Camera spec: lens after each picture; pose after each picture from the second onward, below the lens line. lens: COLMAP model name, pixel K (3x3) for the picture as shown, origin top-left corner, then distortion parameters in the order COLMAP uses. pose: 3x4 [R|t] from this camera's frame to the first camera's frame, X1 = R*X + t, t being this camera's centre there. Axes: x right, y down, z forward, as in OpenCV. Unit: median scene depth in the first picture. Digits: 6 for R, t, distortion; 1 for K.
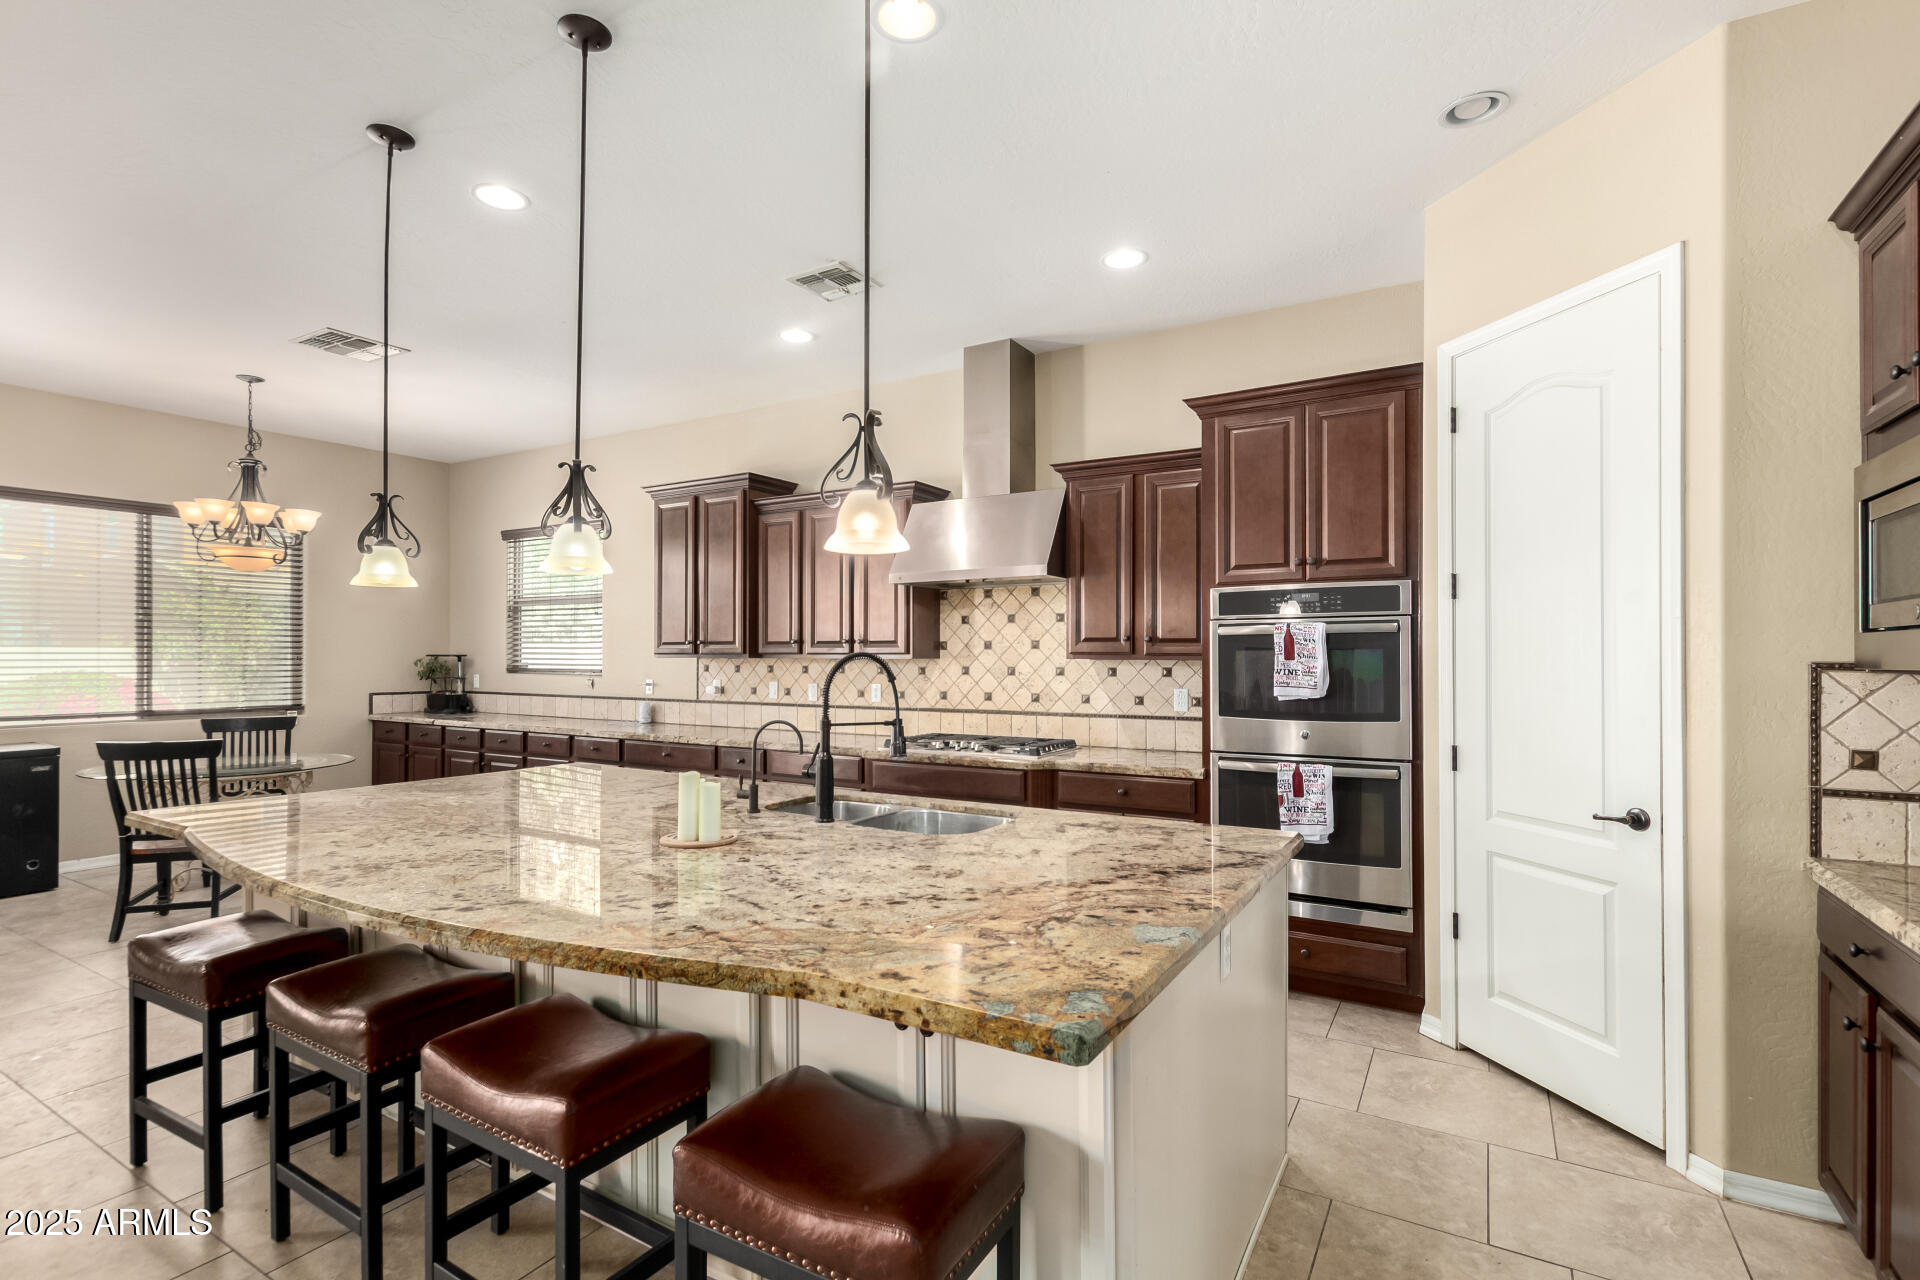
lens RADIAL K [[884.8, 0, 959.8], [0, 884.8, 649.8], [0, 0, 1]] dist [0.002508, 0.000538]
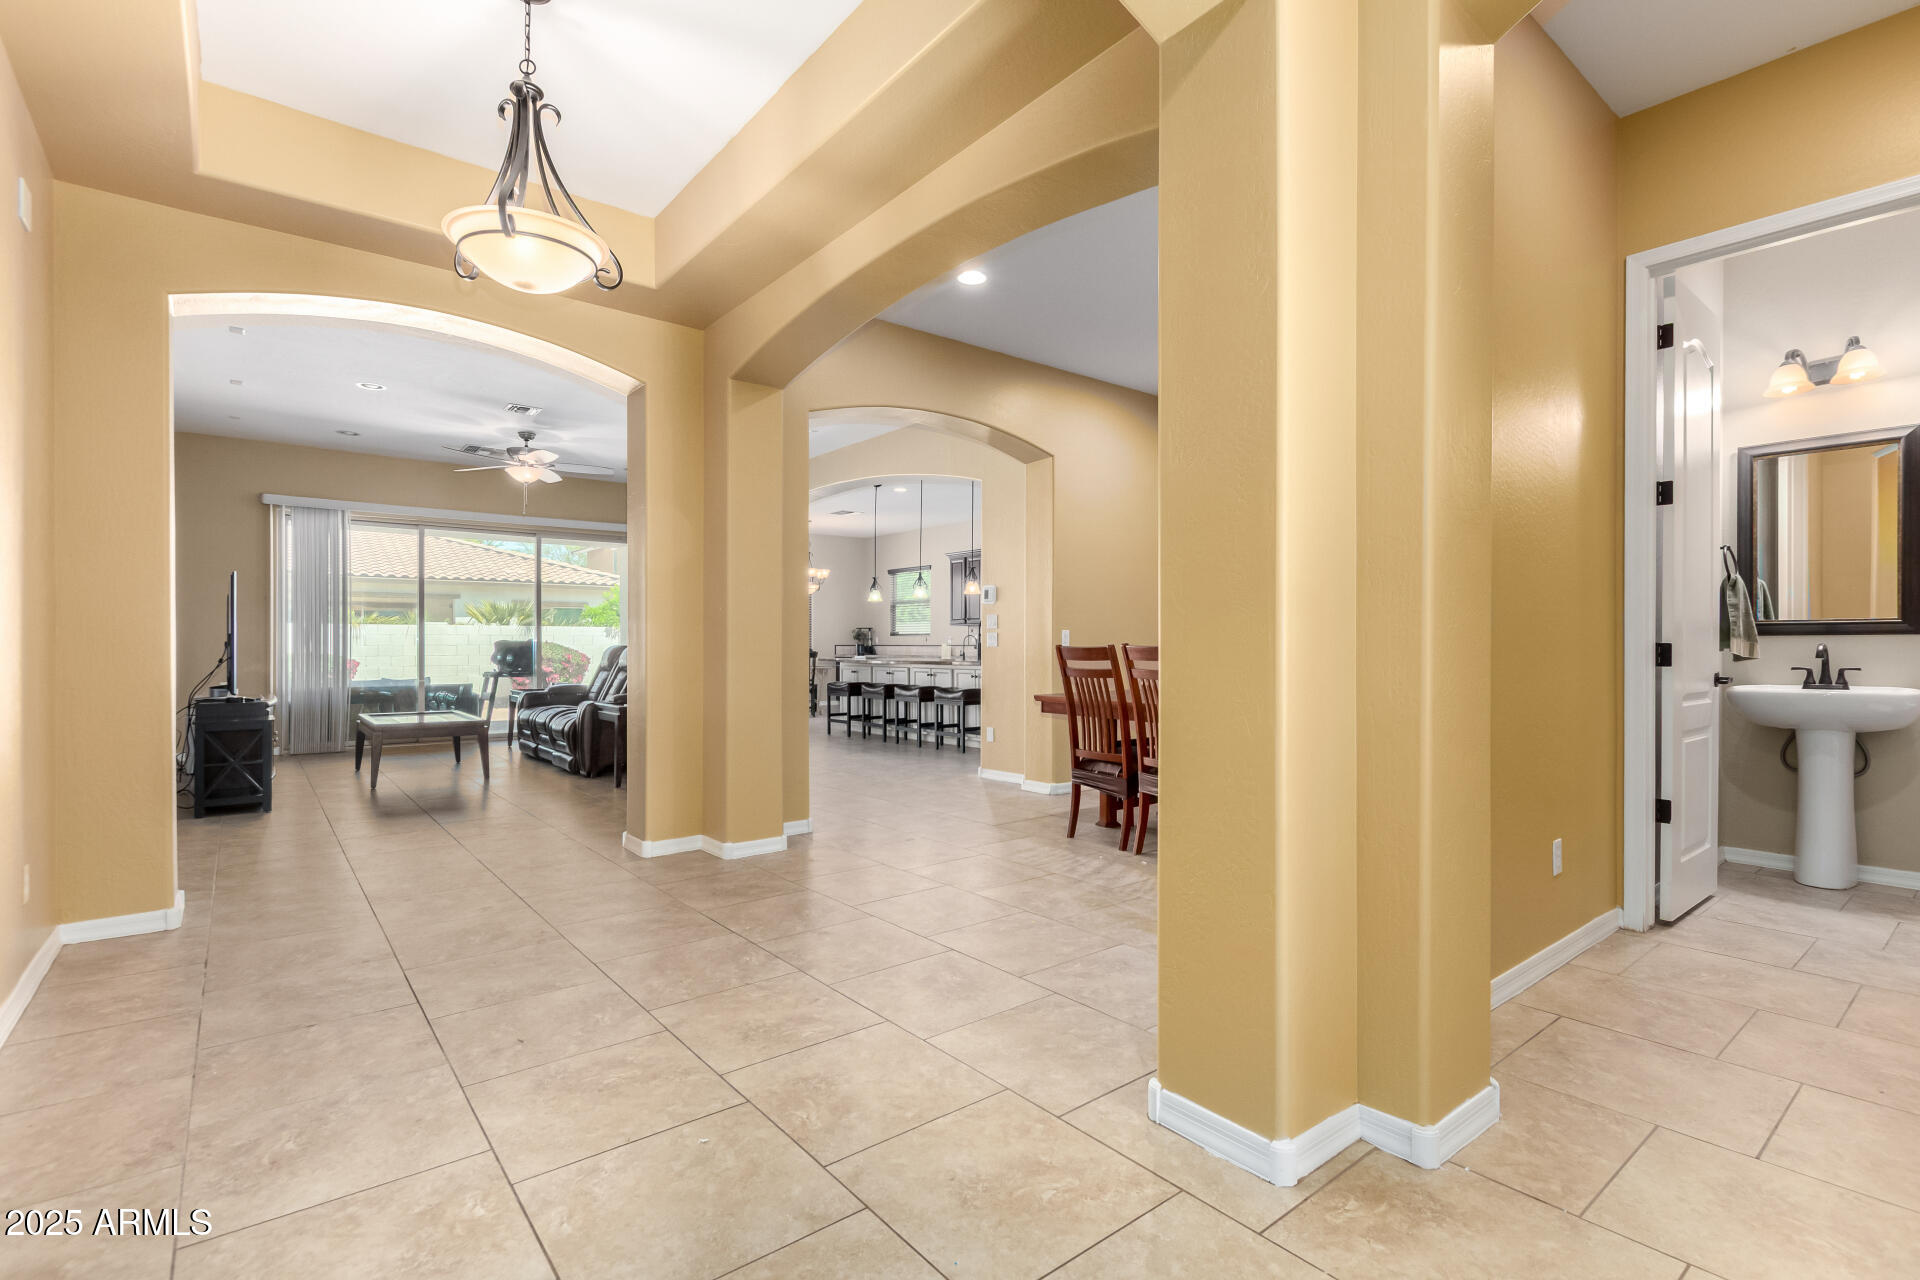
lens RADIAL K [[885.2, 0, 964.8], [0, 885.2, 644.0], [0, 0, 1]] dist [0.003323, 0.000627]
pose [[0.937252, -0.002782, -0.348642, 0.620659], [0.003020, 0.999995, 0.000137, 0.068978], [0.348640, -0.001181, 0.937256, -1.446027]]
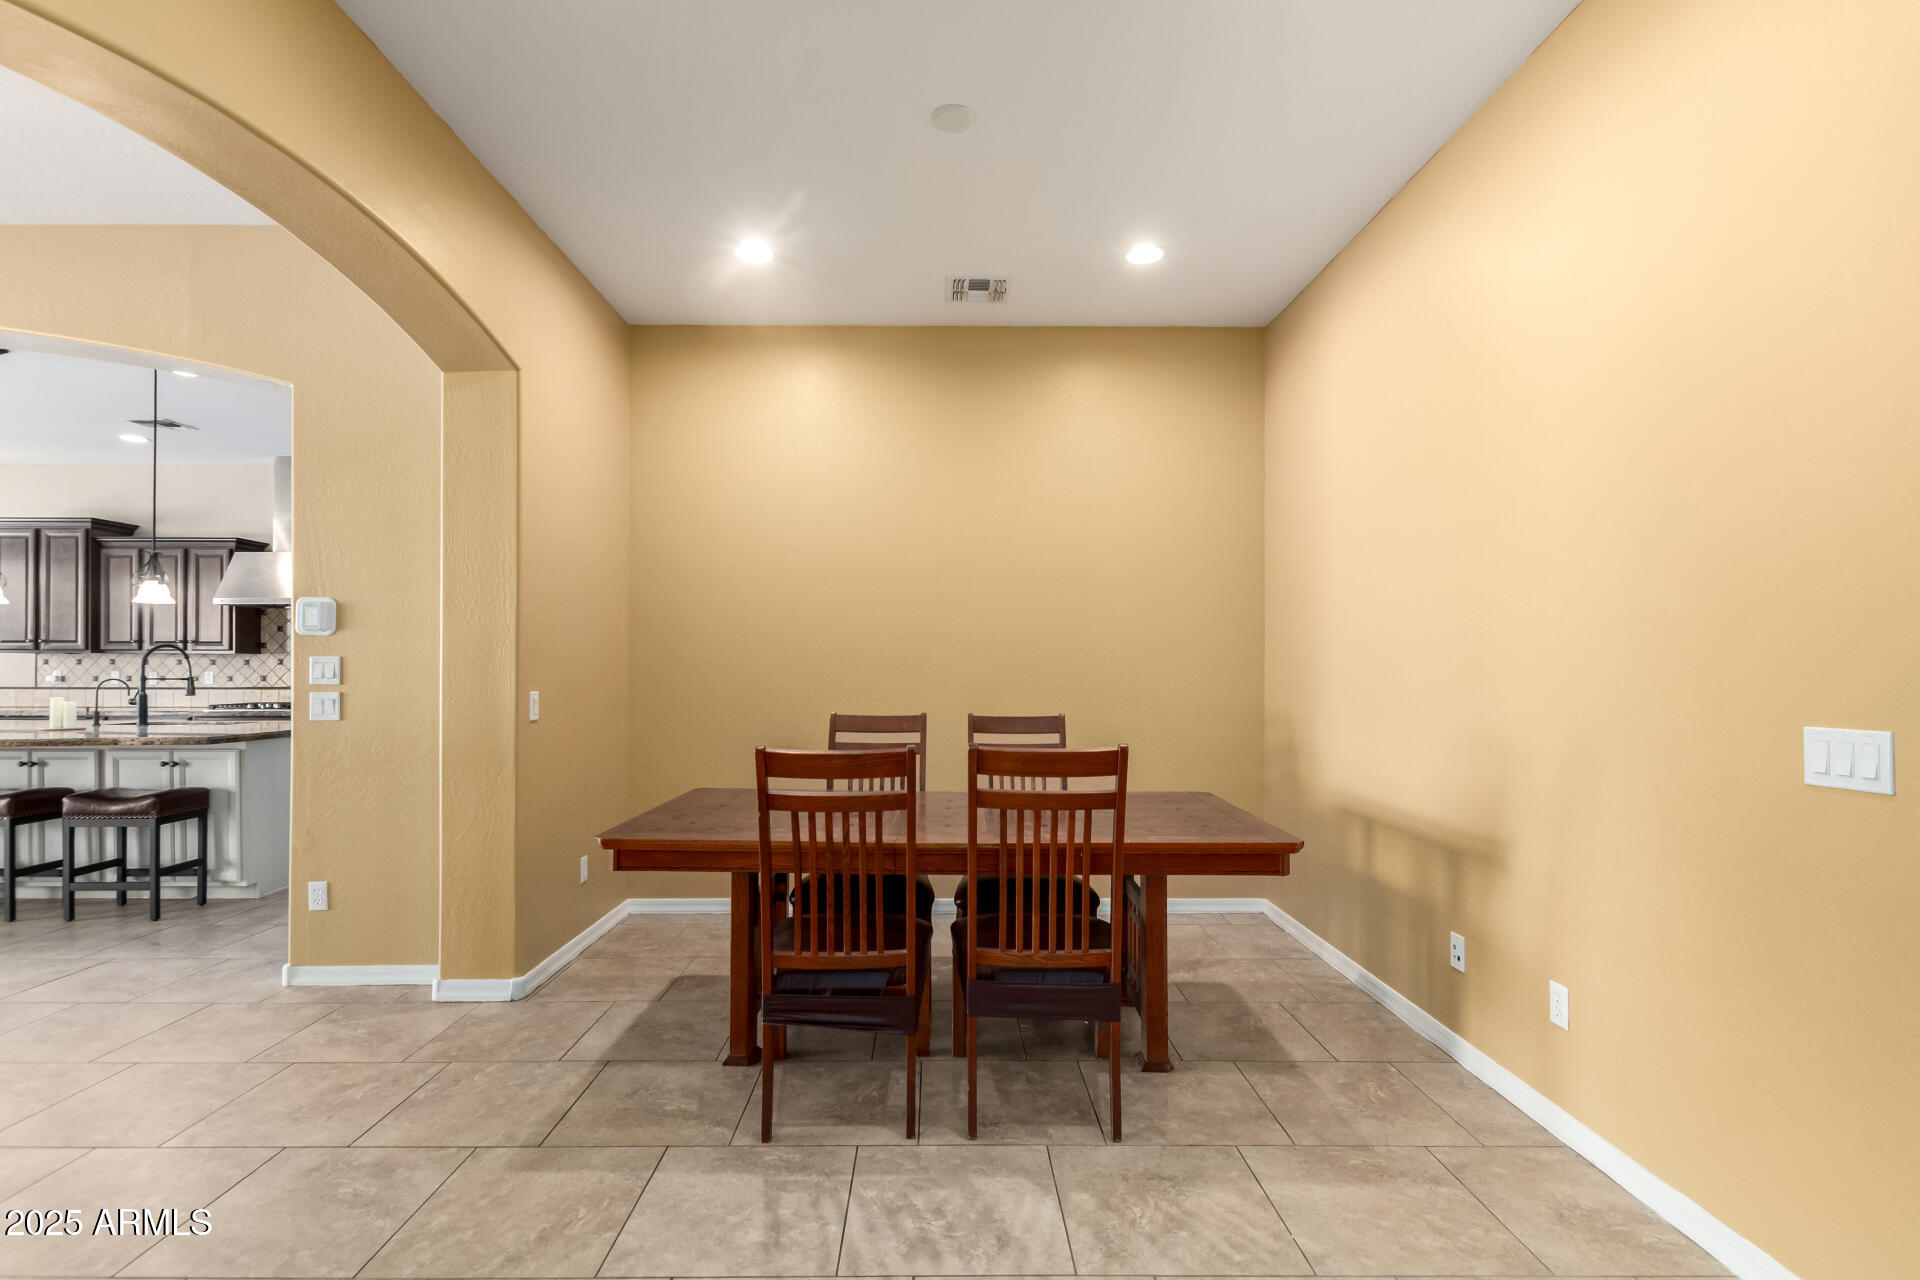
lens RADIAL K [[878.6, 0, 946.4], [0, 878.6, 665.9], [0, 0, 1]] dist [0.004054, -0.006161]
pose [[0.855882, 0.002518, 0.517165, 0.216310], [-0.003763, 0.999992, 0.001359, 0.025290], [-0.517158, -0.003109, 0.855884, -0.949083]]
